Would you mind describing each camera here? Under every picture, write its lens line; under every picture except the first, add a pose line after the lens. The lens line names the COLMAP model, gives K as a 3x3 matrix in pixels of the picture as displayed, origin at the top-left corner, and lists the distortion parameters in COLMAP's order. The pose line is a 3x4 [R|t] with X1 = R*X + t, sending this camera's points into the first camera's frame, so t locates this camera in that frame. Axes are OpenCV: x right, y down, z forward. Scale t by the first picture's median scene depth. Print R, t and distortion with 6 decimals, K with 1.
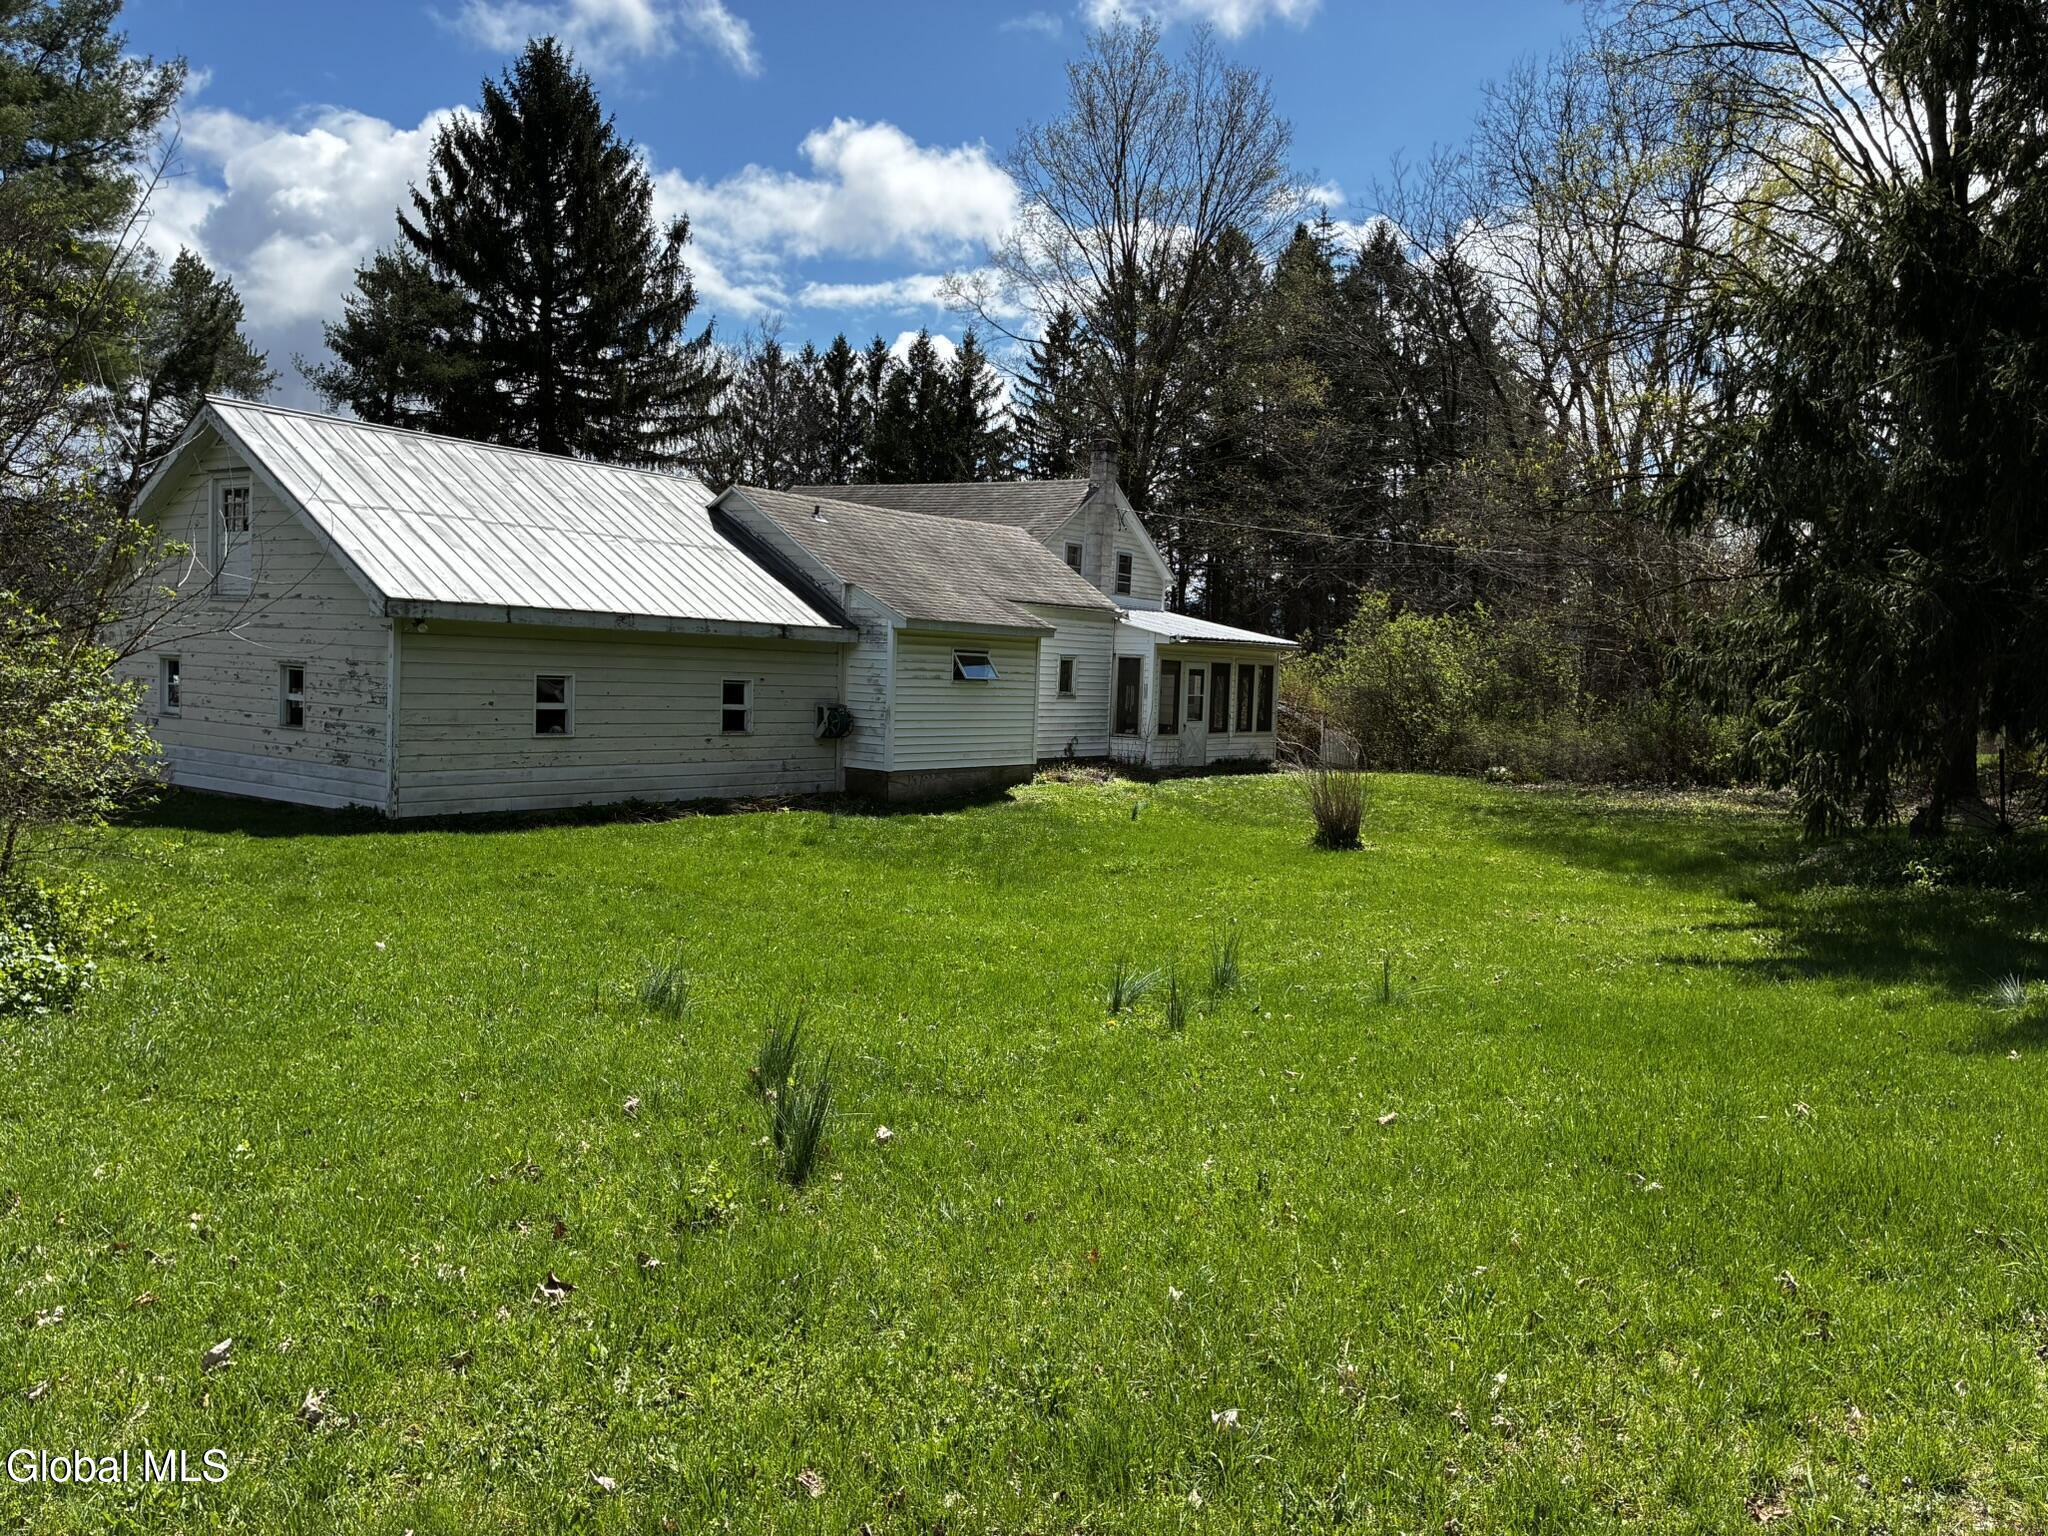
lens RADIAL K [[1528.4, 0, 1024.0], [0, 1528.4, 768.0], [0, 0, 1]] dist [0.064474, -0.095965]
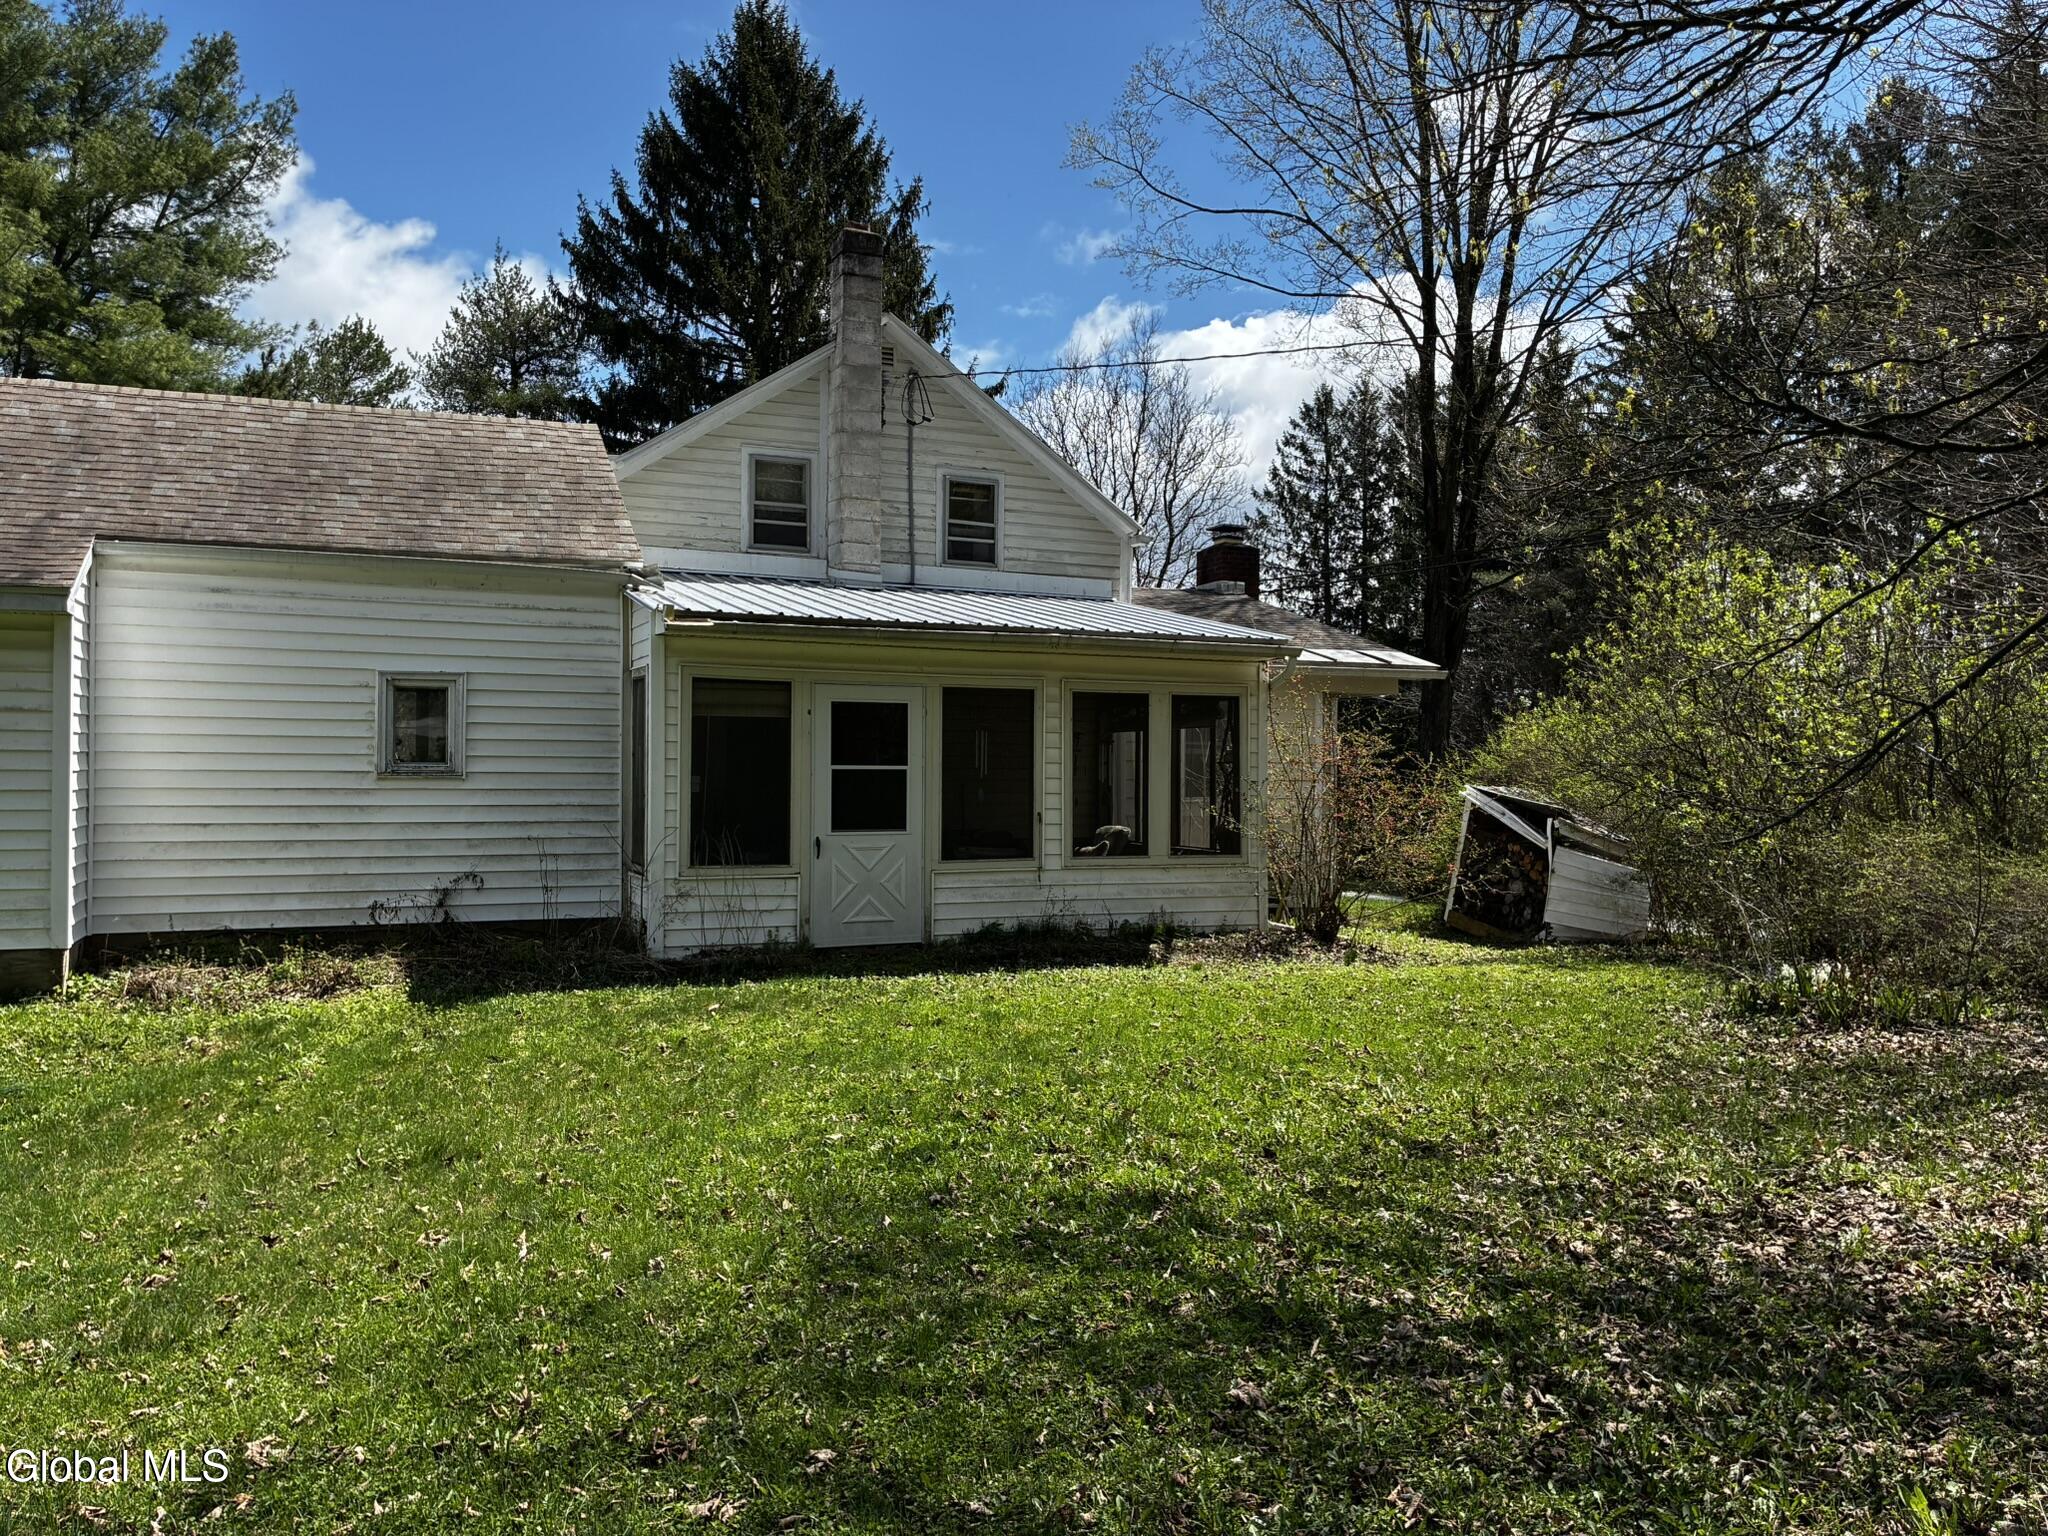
lens RADIAL K [[1528.4, 0, 1024.0], [0, 1528.4, 768.0], [0, 0, 1]] dist [0.064474, -0.095965]
pose [[0.870141, -0.030563, -0.491853, 0.222827], [-0.004856, 0.997495, -0.070574, -0.011856], [0.492778, 0.063797, 0.867813, 0.426392]]
